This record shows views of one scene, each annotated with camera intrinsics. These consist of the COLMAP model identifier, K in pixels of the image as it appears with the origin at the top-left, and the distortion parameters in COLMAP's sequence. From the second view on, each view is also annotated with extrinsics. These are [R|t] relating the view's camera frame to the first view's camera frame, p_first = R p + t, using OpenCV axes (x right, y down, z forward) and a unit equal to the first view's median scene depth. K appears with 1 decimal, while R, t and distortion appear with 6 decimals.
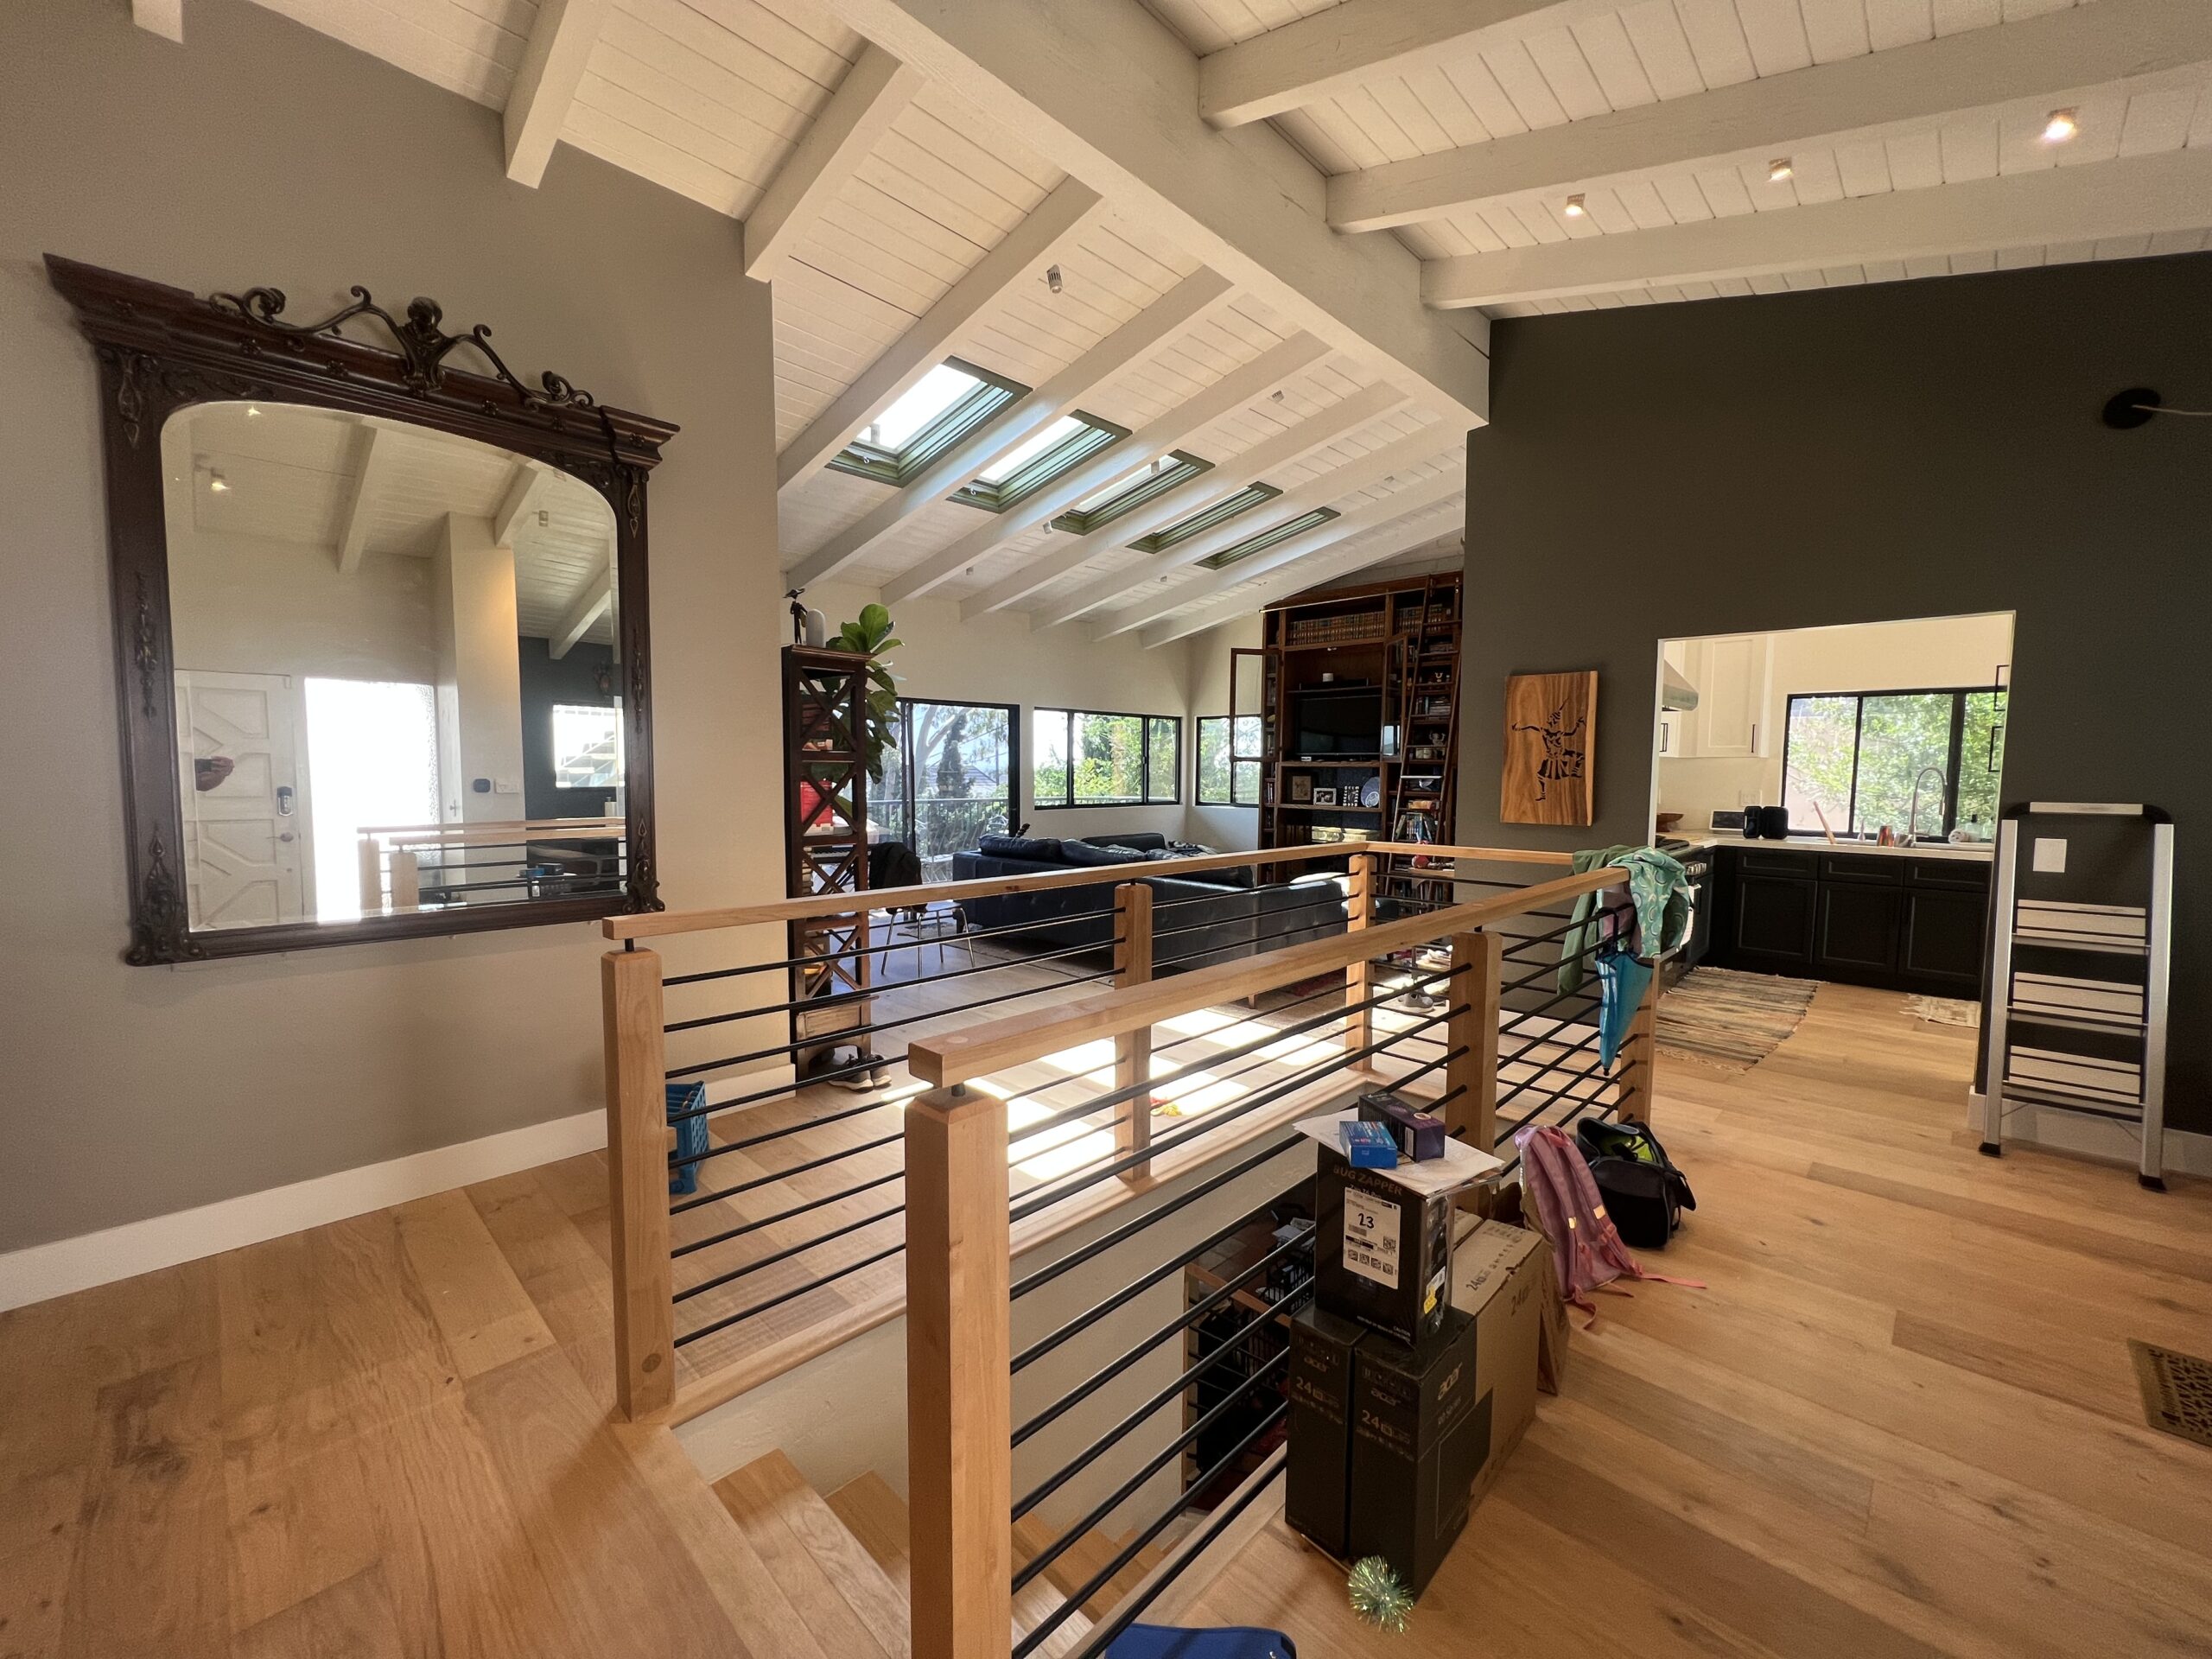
lens RADIAL K [[887.8, 0, 1106.5], [0, 887.8, 822.9], [0, 0, 1]] dist [-0.000529, 0.000201]
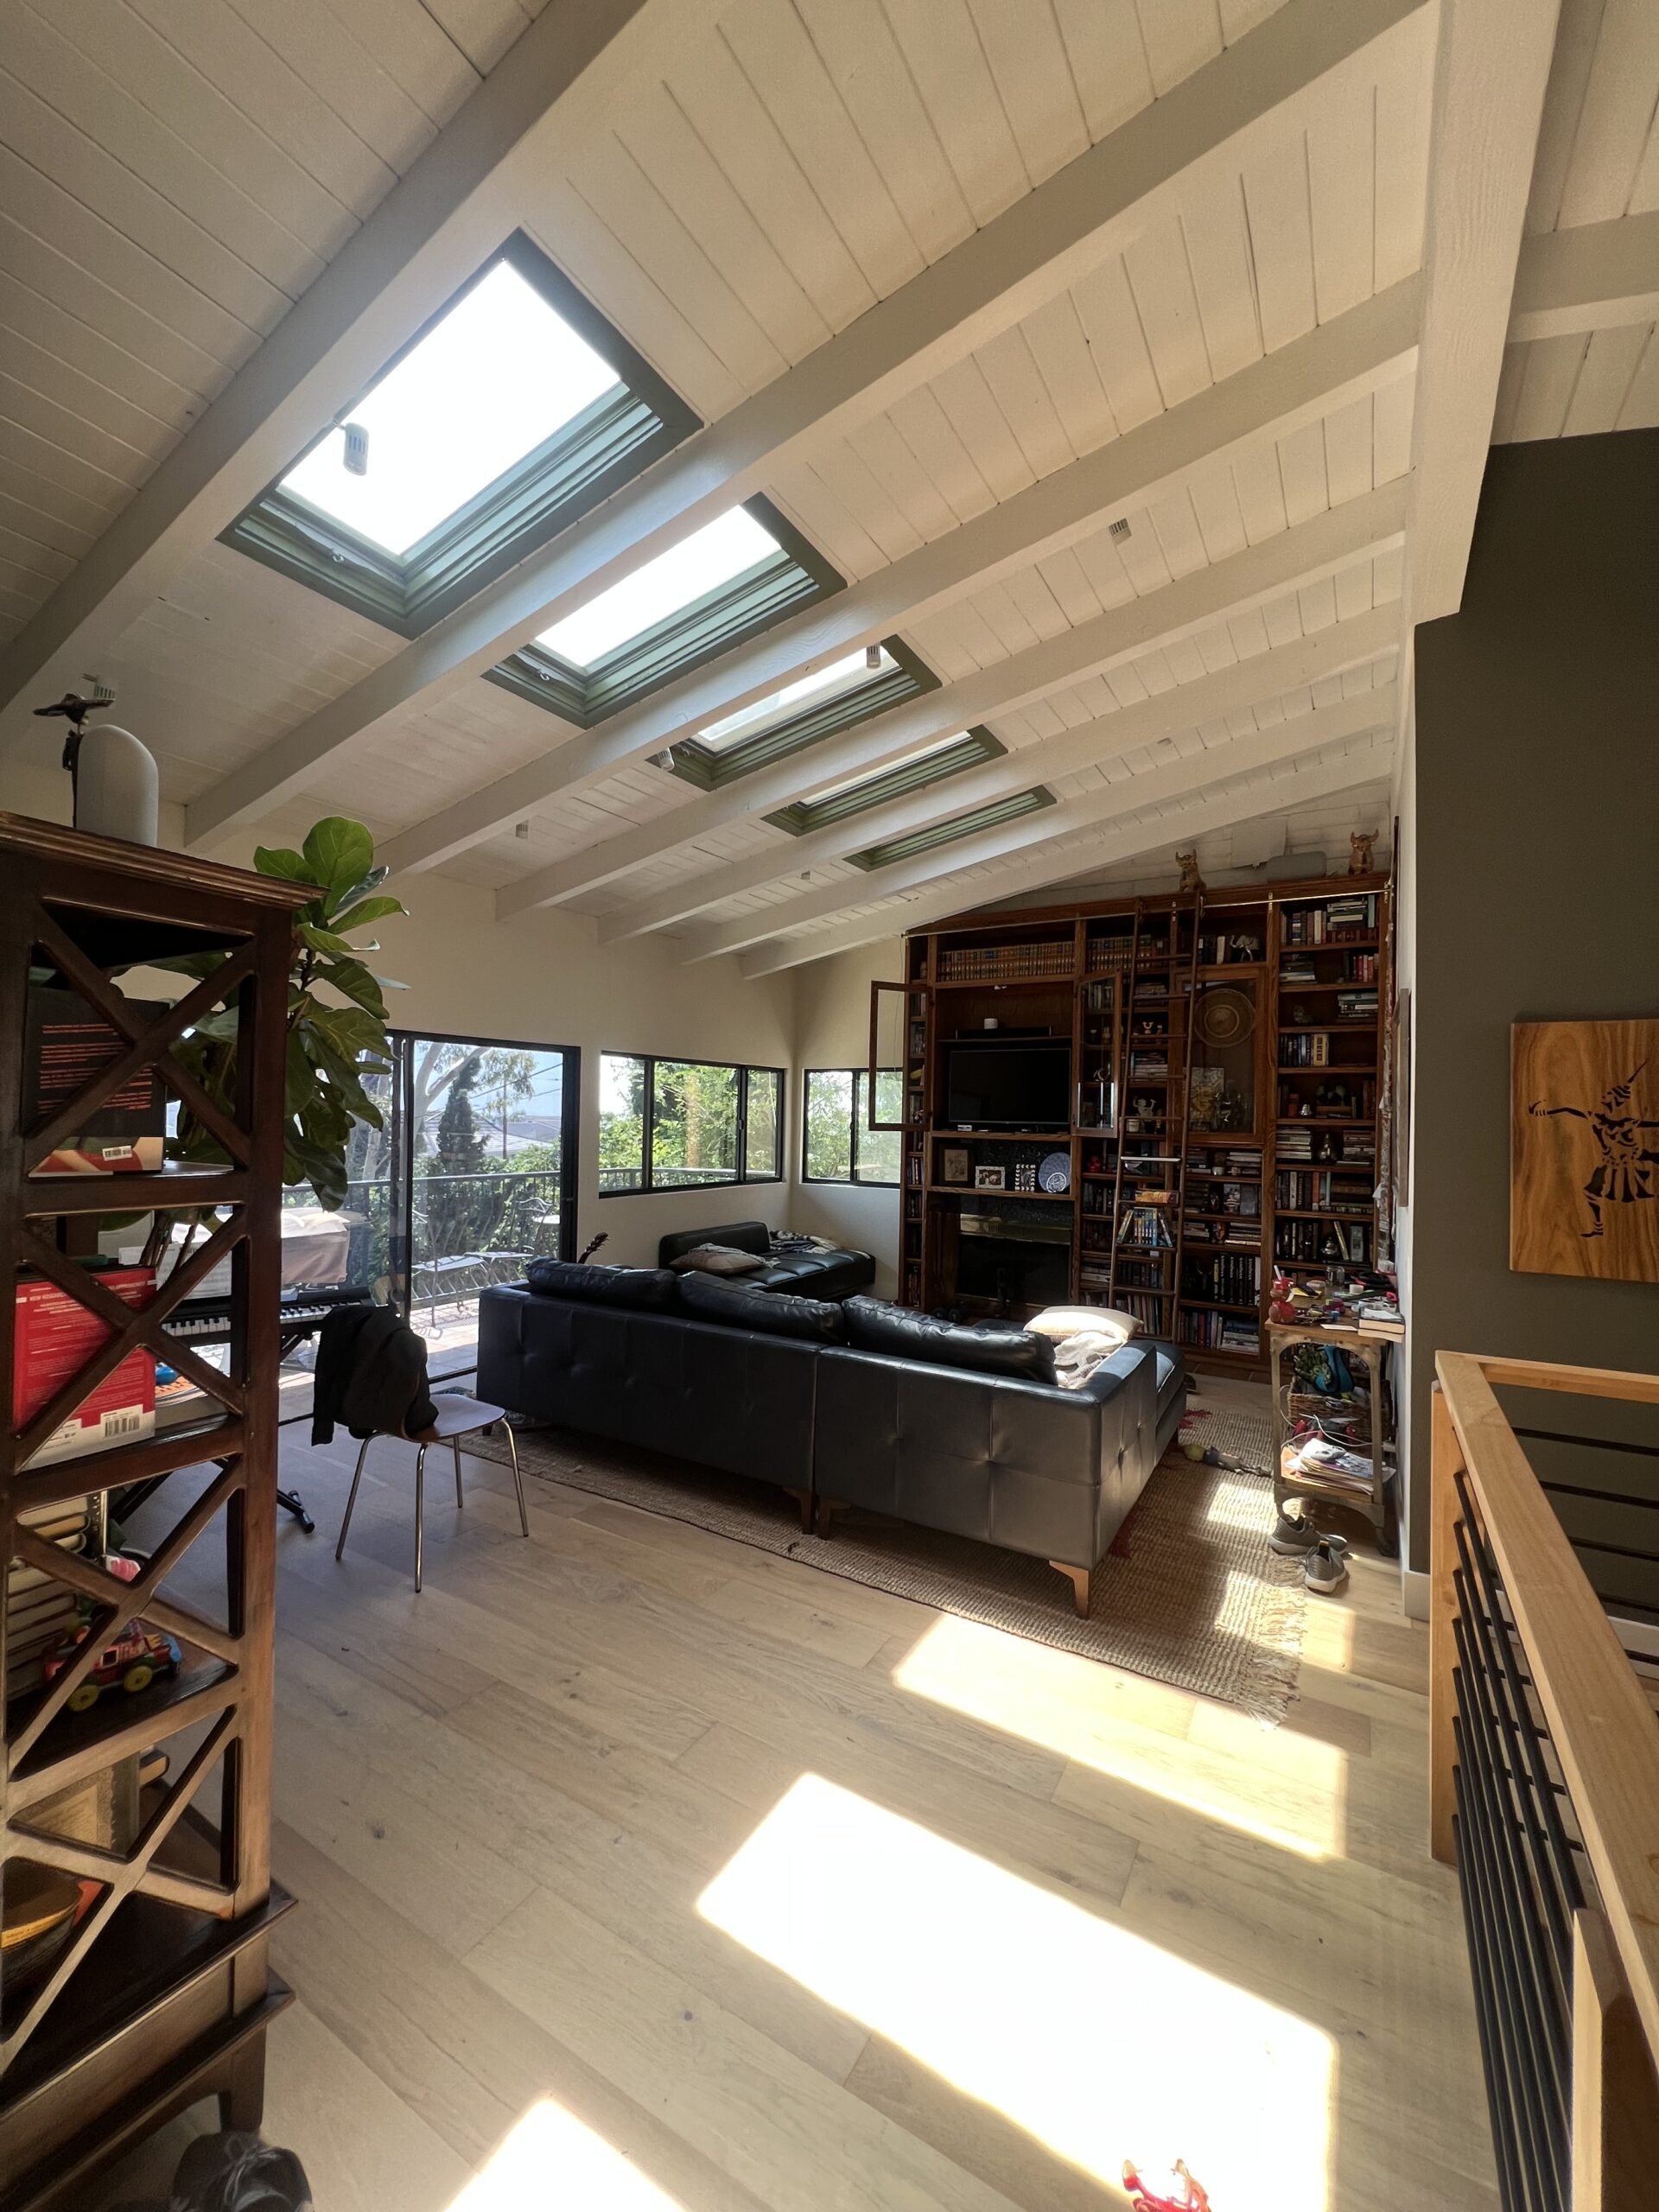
lens RADIAL K [[887.8, 0, 832.2], [0, 887.8, 1107.2], [0, 0, 1]] dist [-0.000529, 0.000201]
pose [[0.972057, 0.014372, 0.234305, -0.069728], [0.002288, 0.997497, -0.070678, -0.037386], [-0.234734, 0.069239, 0.969591, 0.294058]]
